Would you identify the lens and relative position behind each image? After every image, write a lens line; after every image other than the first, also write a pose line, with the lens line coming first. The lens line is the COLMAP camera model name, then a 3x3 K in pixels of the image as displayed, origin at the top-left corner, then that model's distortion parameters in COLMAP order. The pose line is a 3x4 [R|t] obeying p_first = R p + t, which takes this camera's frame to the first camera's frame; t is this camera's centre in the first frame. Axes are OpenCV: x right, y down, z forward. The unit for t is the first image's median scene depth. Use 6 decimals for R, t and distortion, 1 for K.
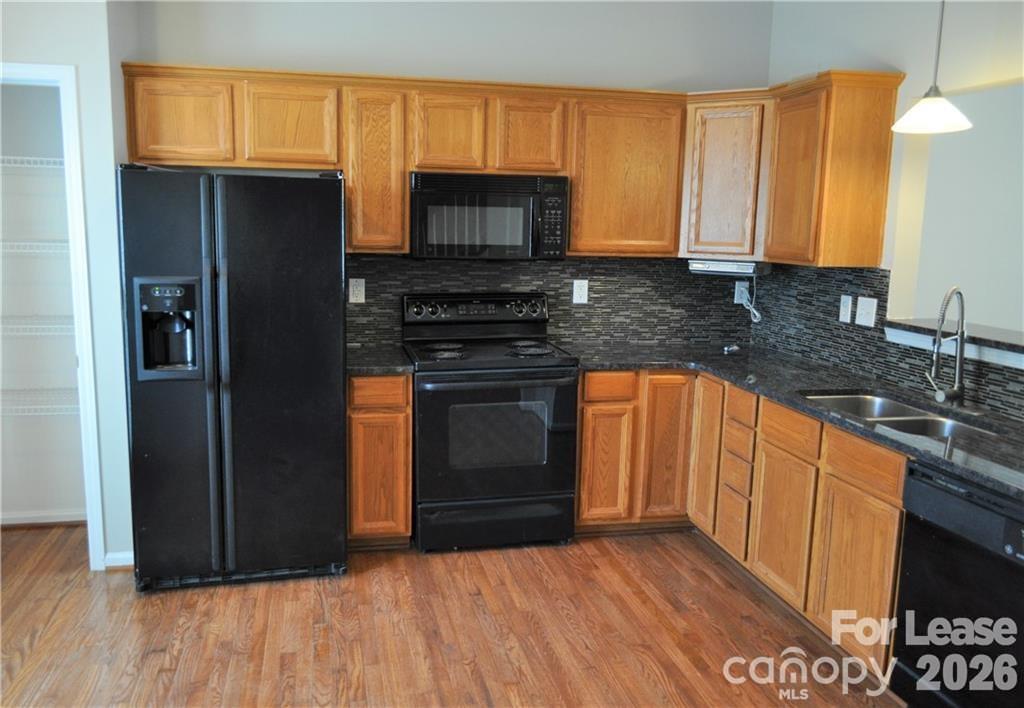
lens RADIAL K [[814.5, 0, 512.0], [0, 814.5, 354.0], [0, 0, 1]] dist [-0.005210, 0.001771]
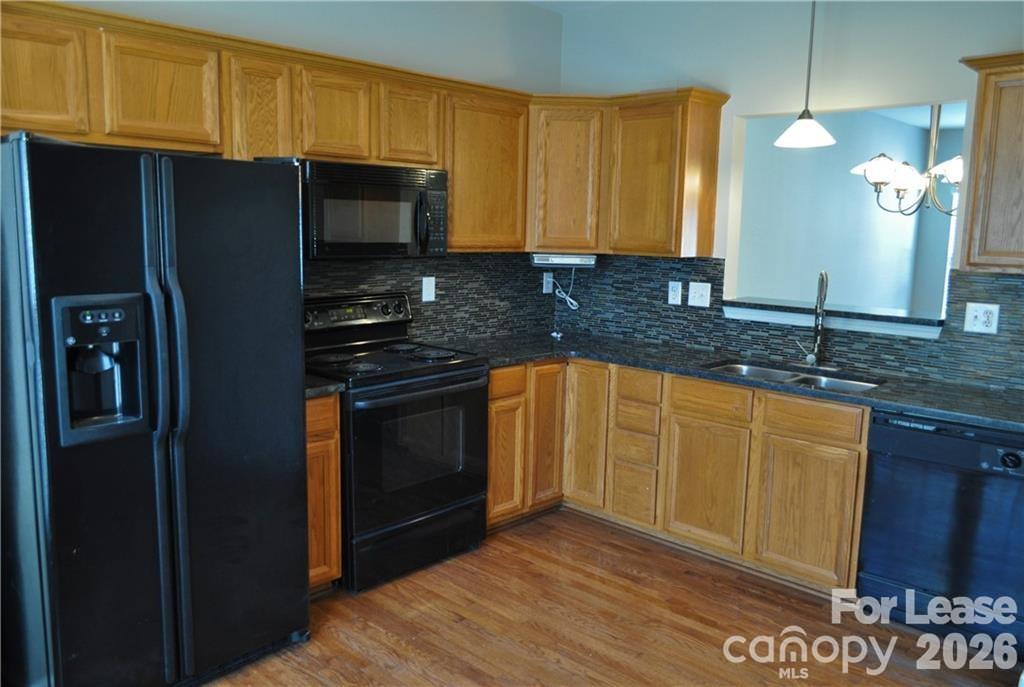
lens RADIAL K [[790.9, 0, 512.0], [0, 790.9, 343.5], [0, 0, 1]] dist [0.000309, -0.001814]
pose [[0.835049, -0.084686, 0.543619, -0.408145], [0.083889, 0.996128, 0.026317, -0.033105], [-0.543742, 0.023627, 0.838920, 0.181805]]
